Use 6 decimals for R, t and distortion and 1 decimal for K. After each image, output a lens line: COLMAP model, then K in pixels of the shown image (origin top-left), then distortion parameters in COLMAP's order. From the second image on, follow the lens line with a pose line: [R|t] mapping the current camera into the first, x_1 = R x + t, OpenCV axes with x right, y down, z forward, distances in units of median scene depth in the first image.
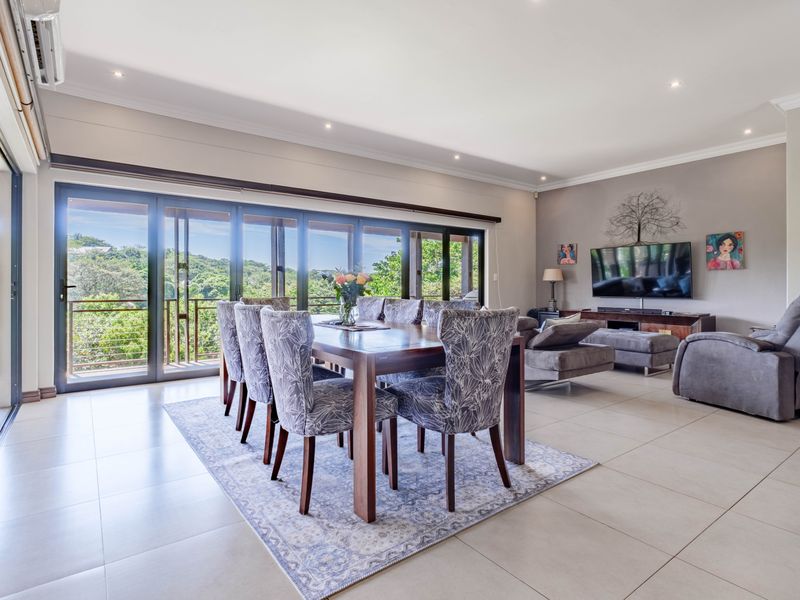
lens RADIAL K [[429.1, 0, 379.1], [0, 429.1, 283.3], [0, 0, 1]] dist [0.000705, 0.001277]
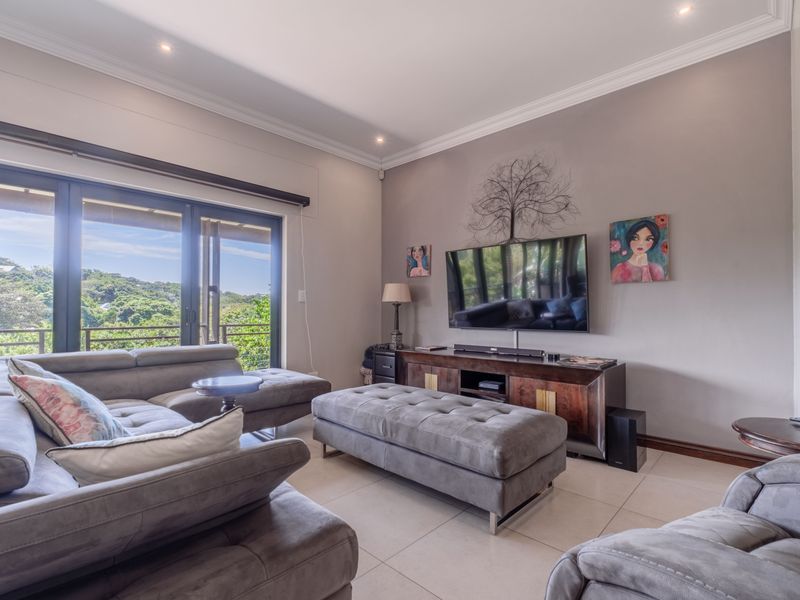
lens RADIAL K [[401.5, 0, 409.1], [0, 401.5, 301.5], [0, 0, 1]] dist [-0.001461, -0.000023]
pose [[0.976584, 0.005639, 0.215062, 0.336172], [-0.002511, 0.999887, -0.014814, 0.002271], [-0.215121, 0.013927, 0.976488, 0.468385]]
